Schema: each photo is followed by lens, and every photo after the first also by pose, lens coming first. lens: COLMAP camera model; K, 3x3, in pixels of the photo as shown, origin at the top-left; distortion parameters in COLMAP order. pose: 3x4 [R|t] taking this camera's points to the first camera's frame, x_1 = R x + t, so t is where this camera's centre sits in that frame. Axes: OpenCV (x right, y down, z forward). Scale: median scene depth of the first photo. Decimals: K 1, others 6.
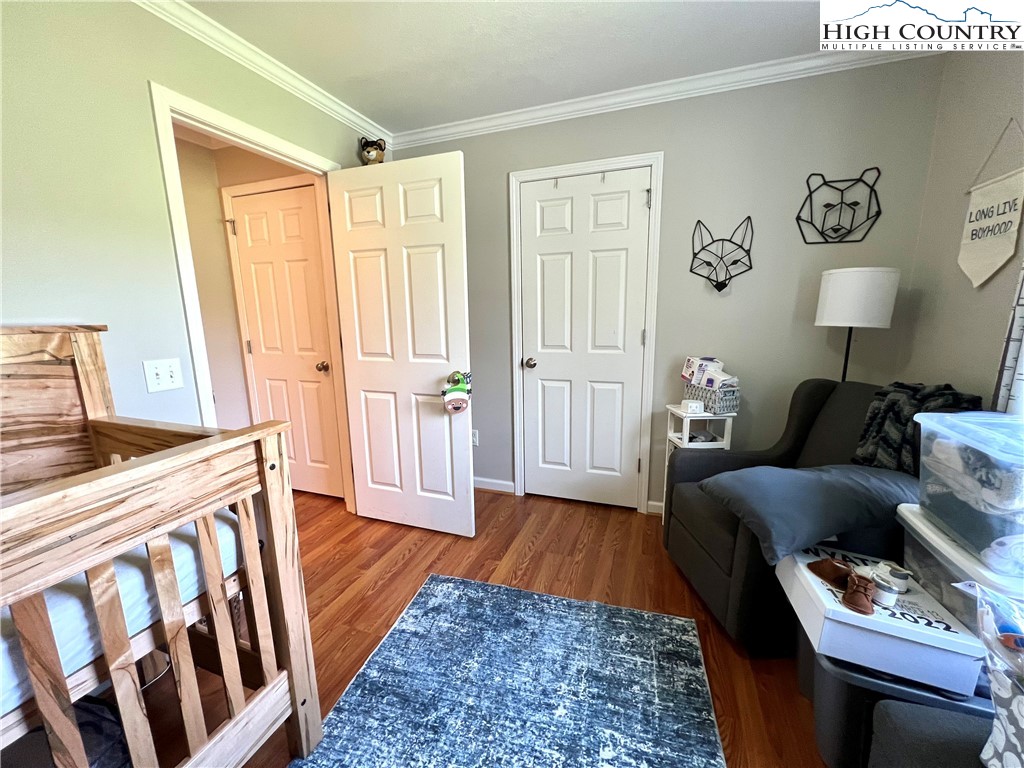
lens RADIAL K [[409.0, 0, 511.4], [0, 409.0, 386.3], [0, 0, 1]] dist [0.003012, 0.000486]
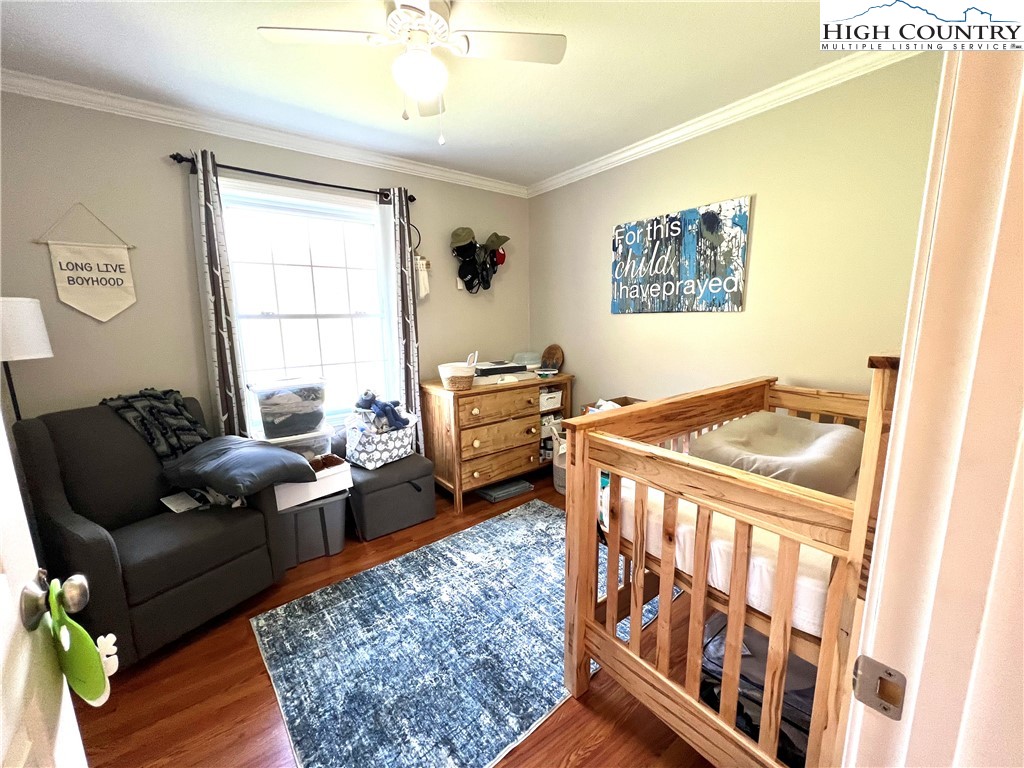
lens RADIAL K [[409.0, 0, 511.2], [0, 409.0, 386.3], [0, 0, 1]] dist [0.003012, 0.000486]
pose [[-0.837225, -0.062996, 0.543217, -0.809934], [0.129911, 0.941995, 0.309465, -0.305964], [-0.531203, 0.329662, -0.780478, 1.514508]]
